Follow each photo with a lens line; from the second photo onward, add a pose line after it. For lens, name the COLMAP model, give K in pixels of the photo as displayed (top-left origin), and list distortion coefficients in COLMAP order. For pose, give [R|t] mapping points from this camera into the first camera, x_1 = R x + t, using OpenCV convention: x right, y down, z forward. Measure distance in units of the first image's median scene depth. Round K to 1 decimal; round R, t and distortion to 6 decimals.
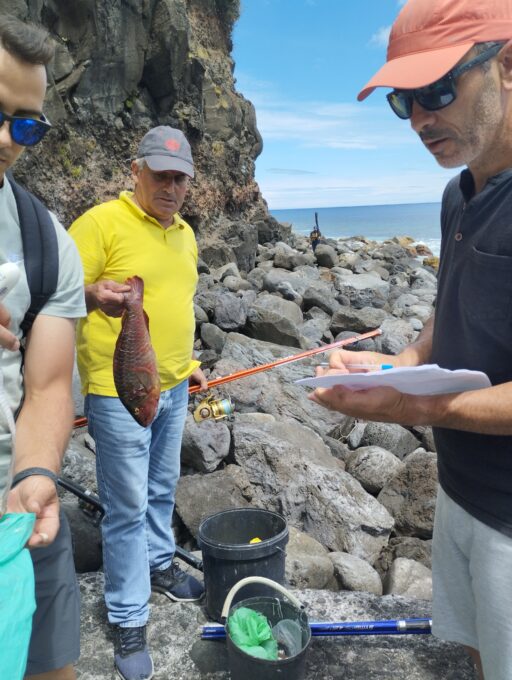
lens RADIAL K [[574.1, 0, 254.7], [0, 574.1, 350.1], [0, 0, 1]] dist [0.074175, -0.090564]
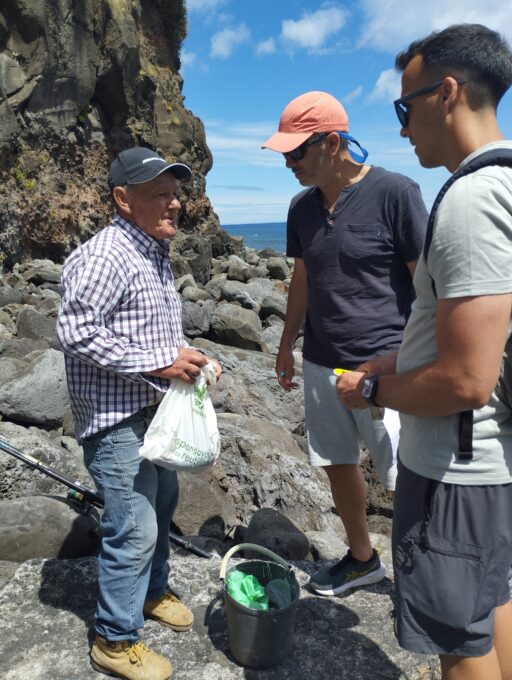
lens RADIAL K [[574.1, 0, 257.3], [0, 574.1, 352.9], [0, 0, 1]] dist [0.074175, -0.090564]
pose [[0.995583, -0.024971, 0.090506, -0.015671], [0.026940, 0.999425, -0.020601, 0.011875], [-0.089940, 0.022948, 0.995683, -0.023435]]
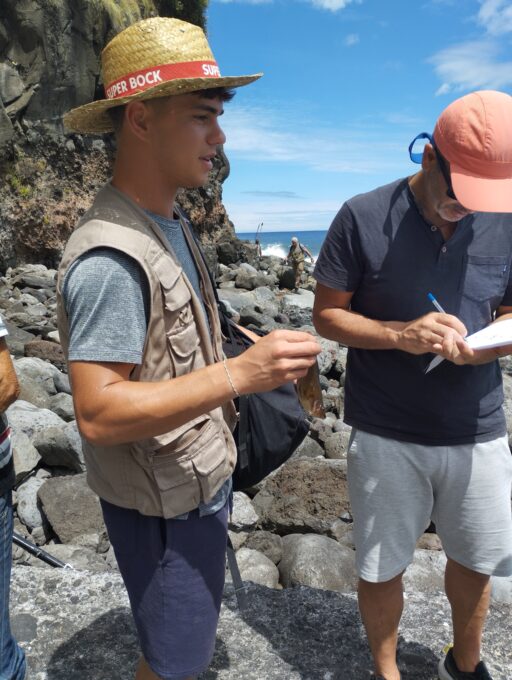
lens RADIAL K [[574.1, 0, 267.0], [0, 574.1, 359.2], [0, 0, 1]] dist [0.074175, -0.090564]
pose [[0.999420, 0.003978, 0.033816, 0.083249], [-0.003208, 0.999735, -0.022790, 0.009316], [-0.033898, 0.022669, 0.999168, -0.029132]]
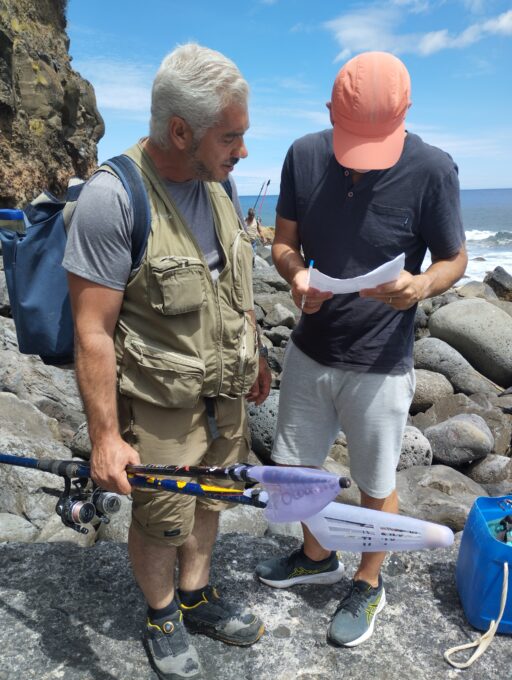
lens RADIAL K [[574.1, 0, 273.3], [0, 574.1, 361.1], [0, 0, 1]] dist [0.074175, -0.090564]
pose [[0.978587, -0.039192, 0.202068, 0.138677], [0.032764, 0.998848, 0.035061, 0.019179], [-0.203210, -0.027690, 0.978744, -0.034246]]
